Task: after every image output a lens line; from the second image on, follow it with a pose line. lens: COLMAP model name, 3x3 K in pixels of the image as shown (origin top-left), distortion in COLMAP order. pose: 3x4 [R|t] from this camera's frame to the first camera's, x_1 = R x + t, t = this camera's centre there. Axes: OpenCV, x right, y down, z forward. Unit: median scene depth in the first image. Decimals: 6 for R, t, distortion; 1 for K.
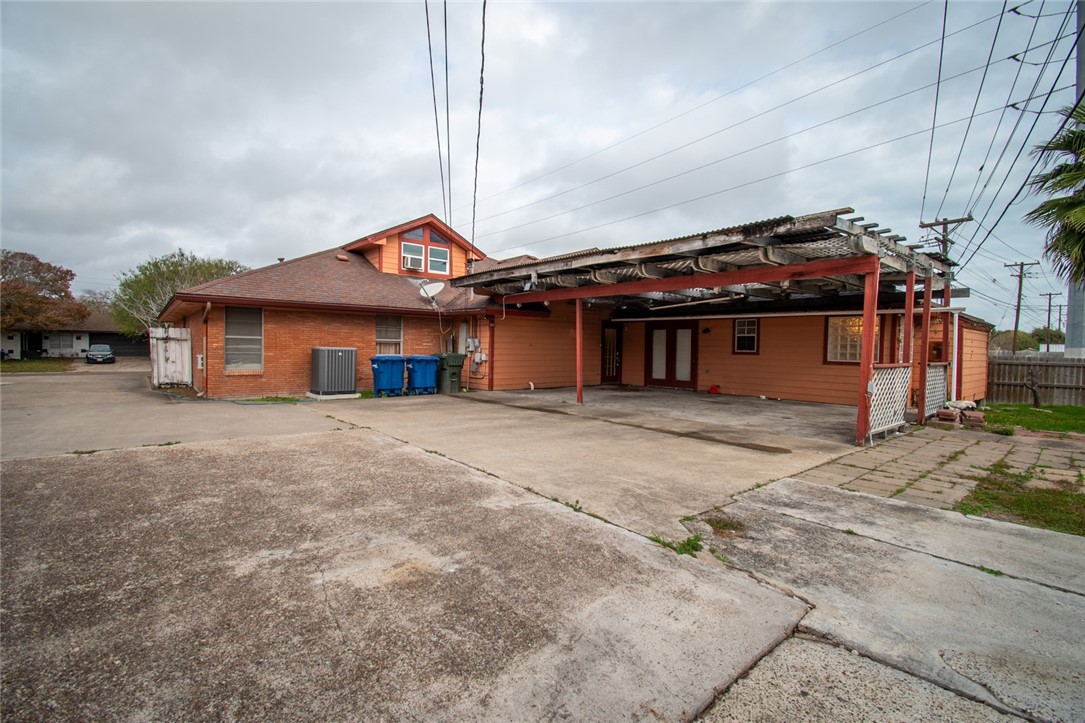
lens RADIAL K [[482.5, 0, 542.5], [0, 482.5, 361.5], [0, 0, 1]] dist [0.000400, -0.000036]
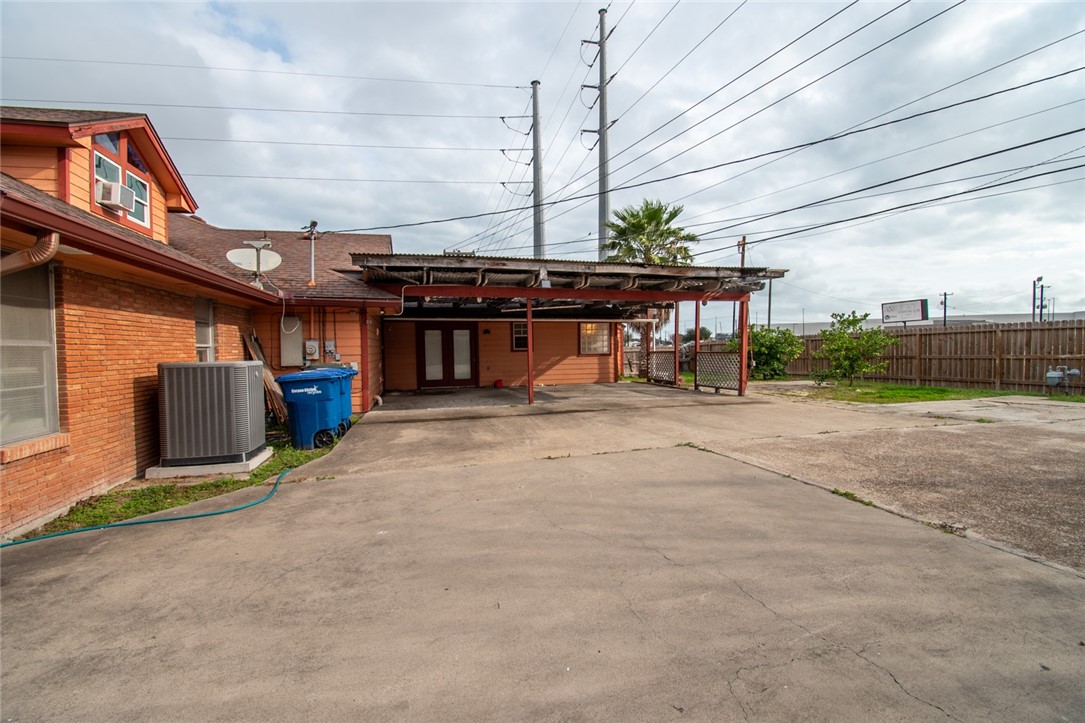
lens RADIAL K [[468.9, 0, 542.5], [0, 468.9, 361.5], [0, 0, 1]] dist [-0.002476, -0.000270]
pose [[0.453261, -0.048994, 0.890030, -0.552161], [0.045022, 0.998472, 0.032035, -0.023454], [-0.890240, 0.025551, 0.454775, 0.391787]]
